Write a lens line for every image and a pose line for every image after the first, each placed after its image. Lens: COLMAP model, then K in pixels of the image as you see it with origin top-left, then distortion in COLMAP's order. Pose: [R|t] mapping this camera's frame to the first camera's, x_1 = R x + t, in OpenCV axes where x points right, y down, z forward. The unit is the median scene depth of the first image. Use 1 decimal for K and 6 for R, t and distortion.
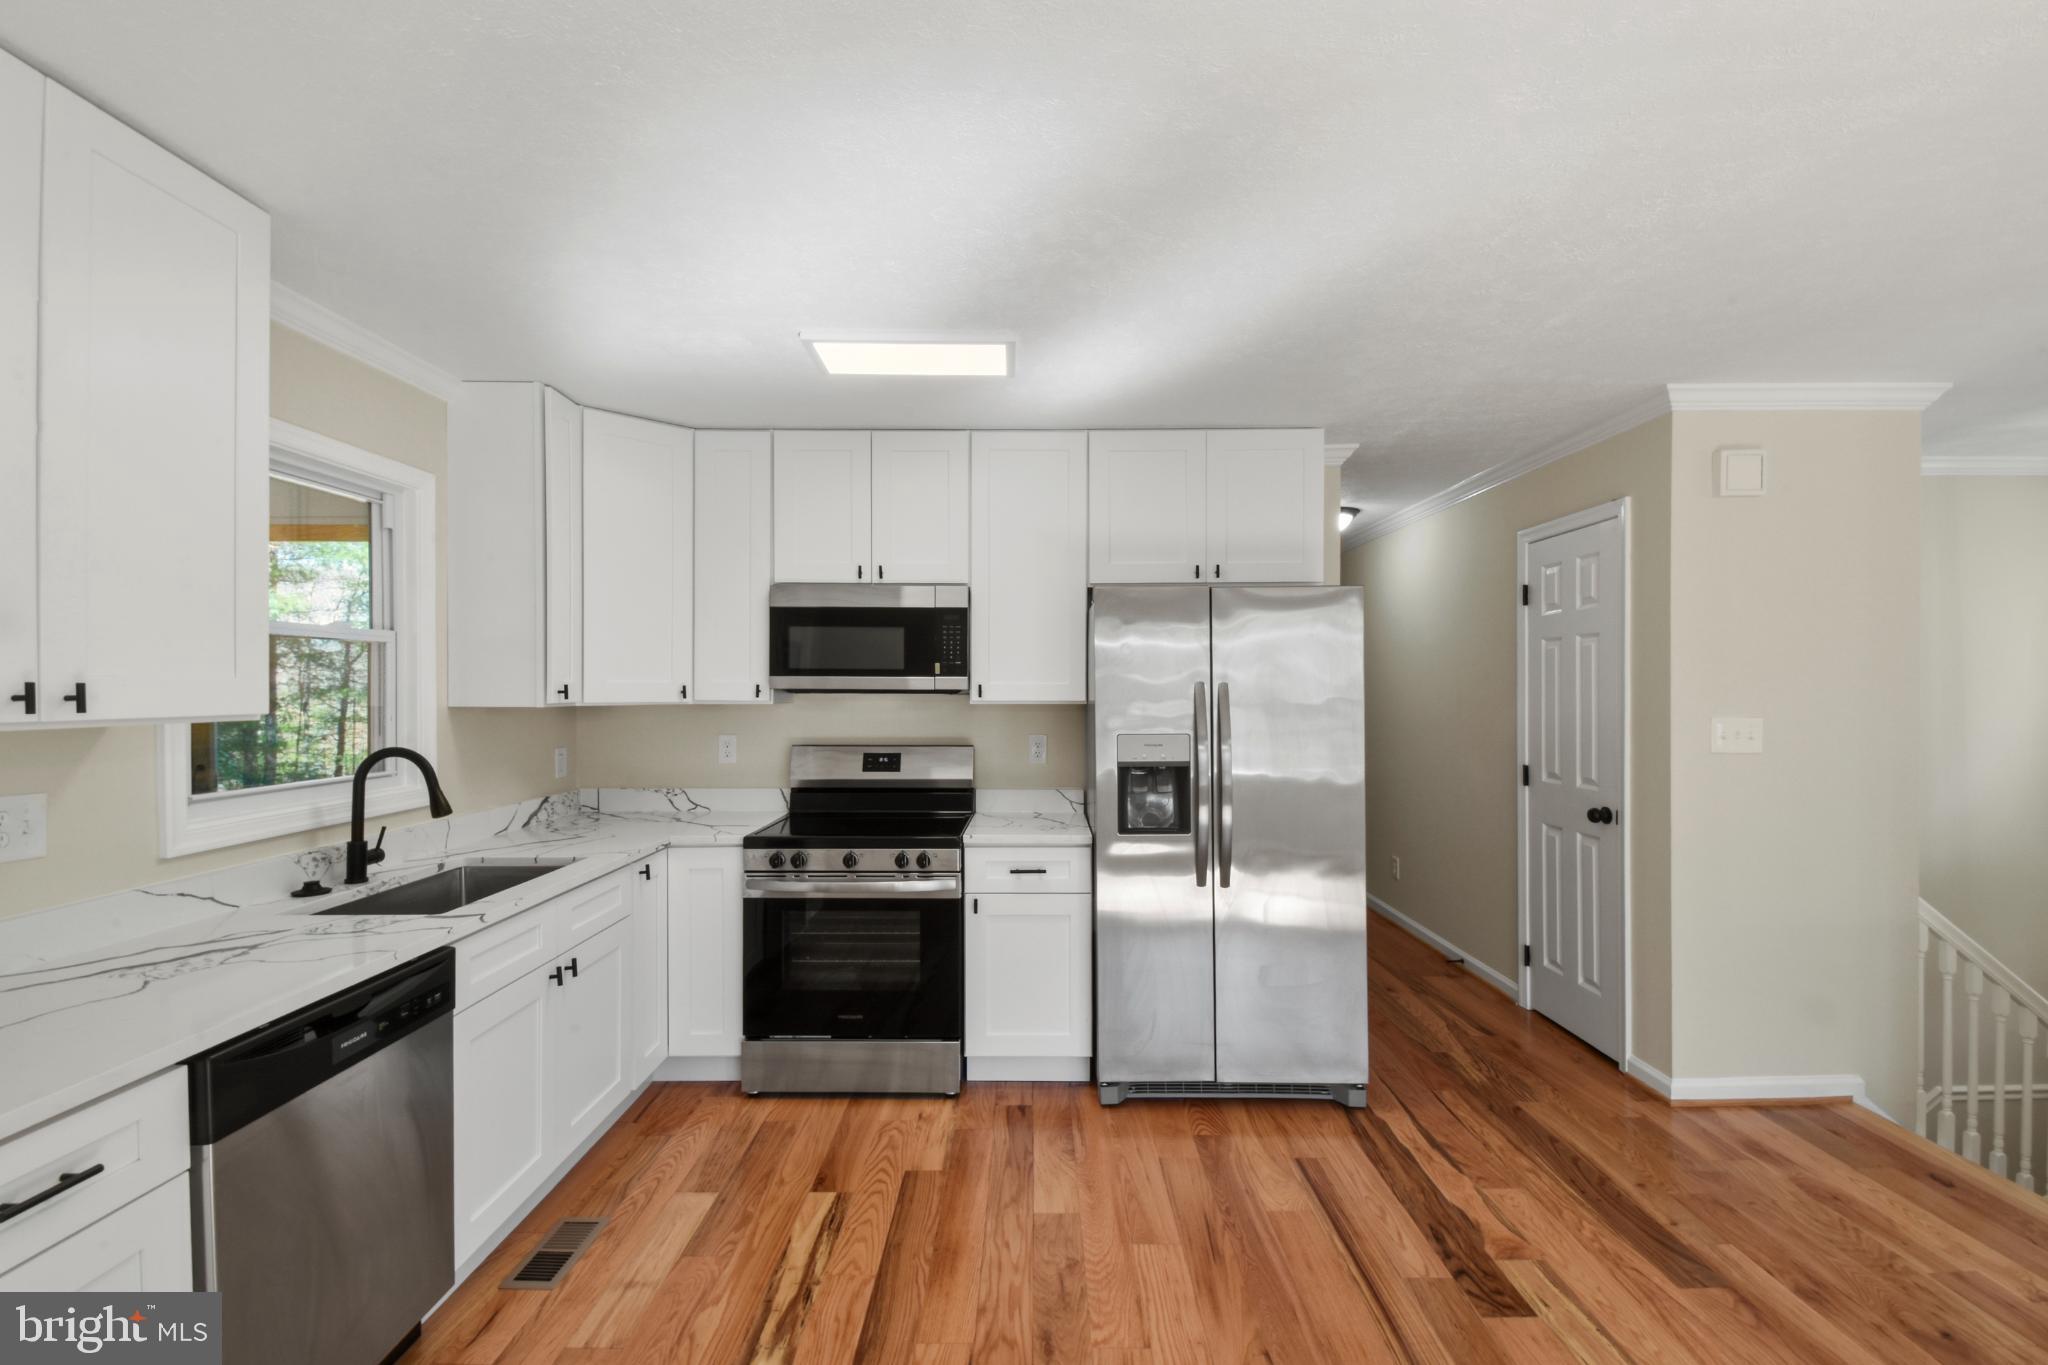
lens RADIAL K [[894.2, 0, 1026.6], [0, 894.2, 690.8], [0, 0, 1]] dist [0.037112, -0.026935]
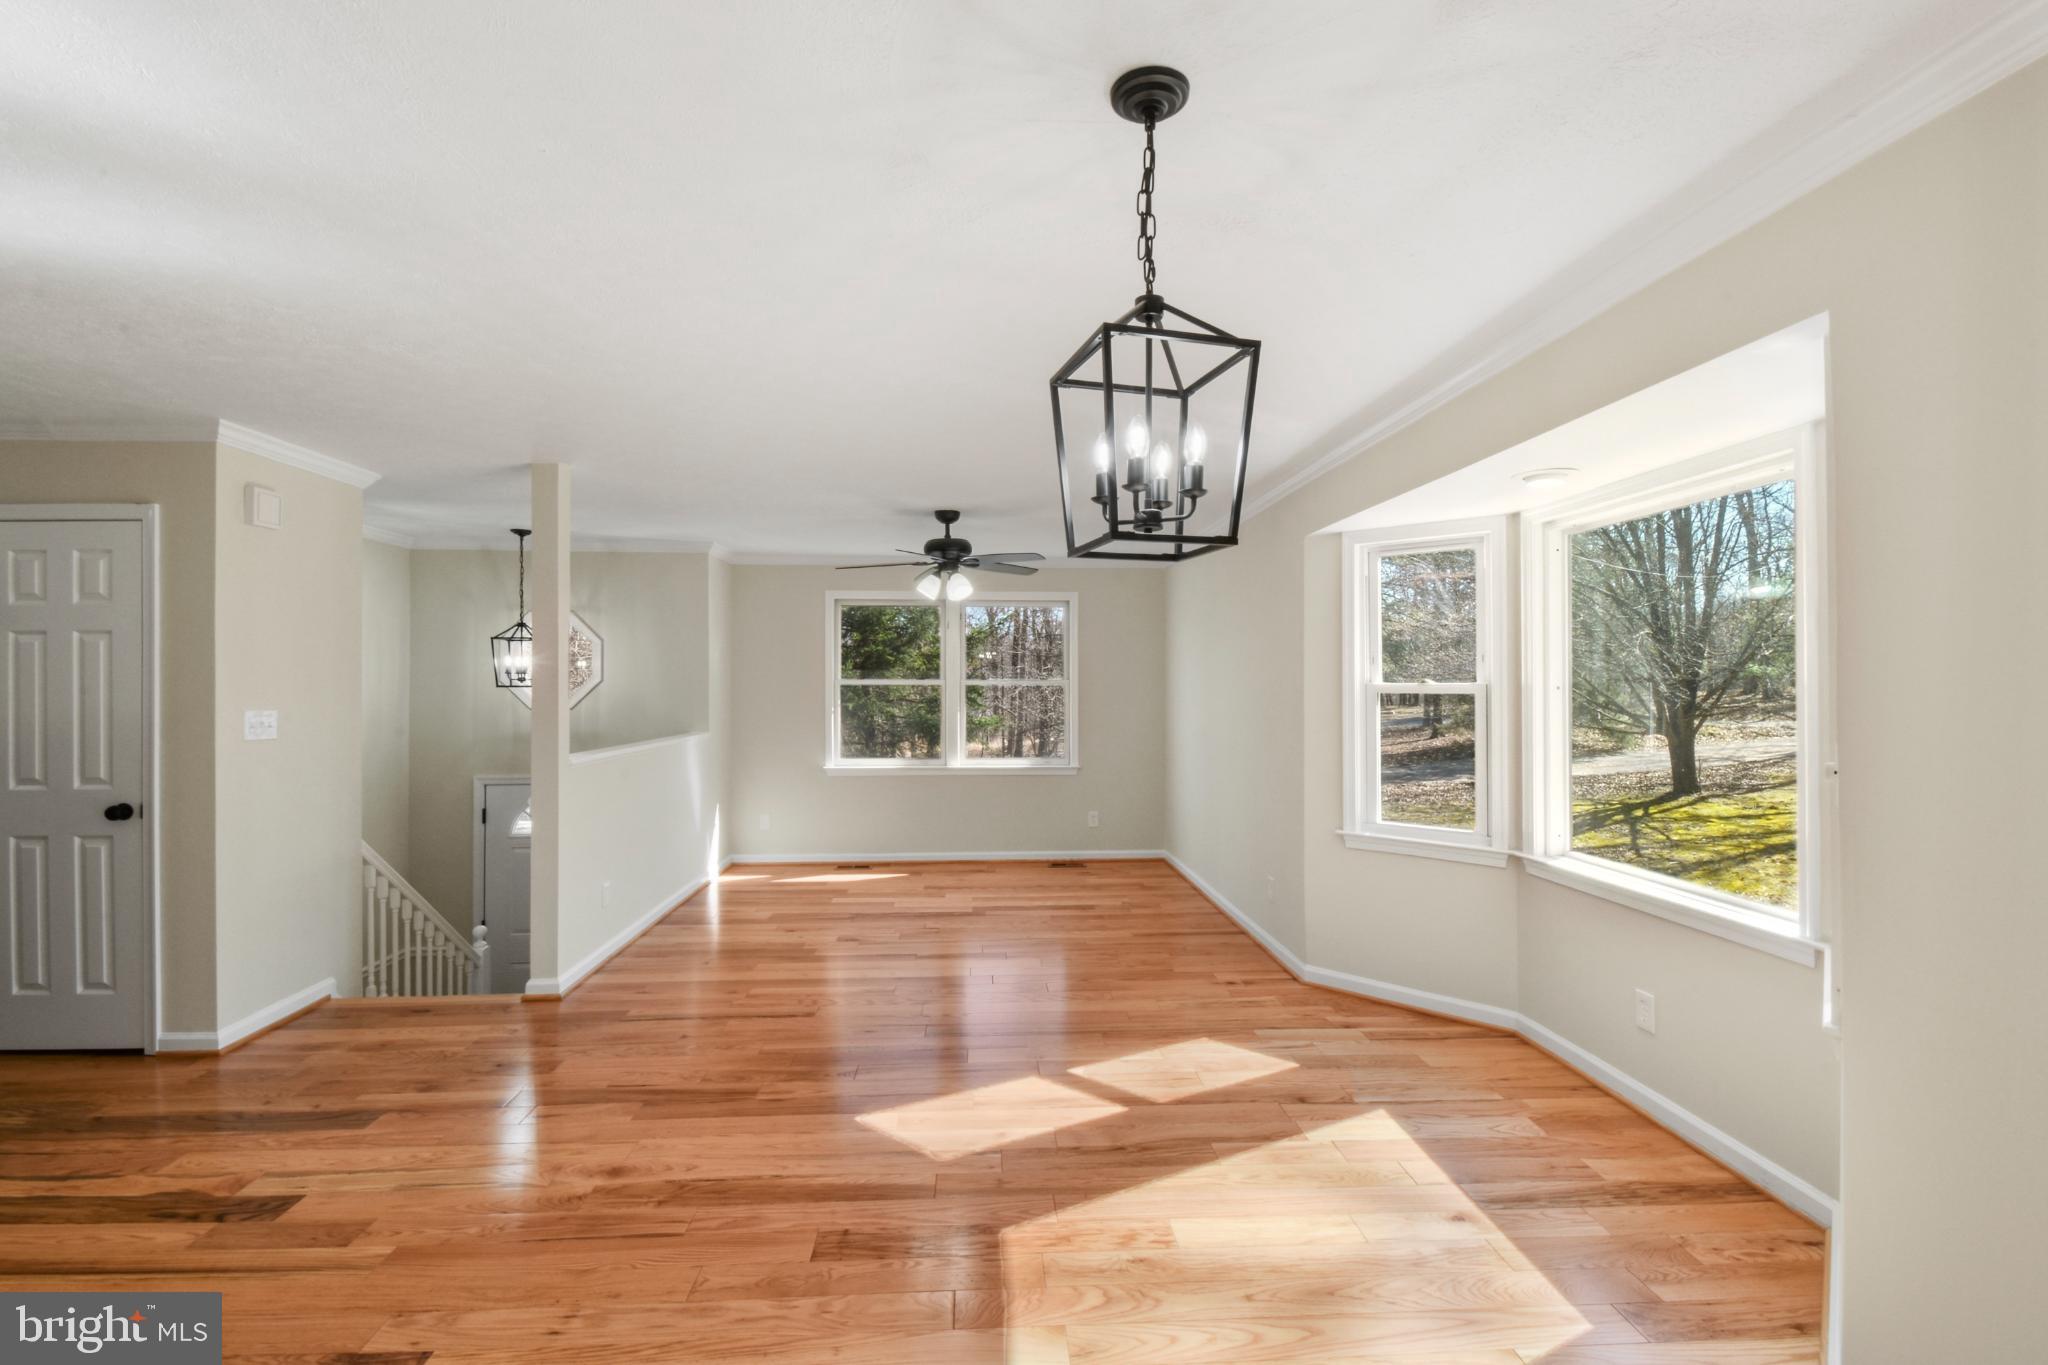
lens RADIAL K [[894.2, 0, 1026.6], [0, 894.2, 690.8], [0, 0, 1]] dist [0.037112, -0.026935]
pose [[-0.072561, -0.002322, 0.997361, -0.495819], [0.004657, 0.999986, 0.002667, 0.004701], [-0.997353, 0.004838, -0.072550, 0.074201]]
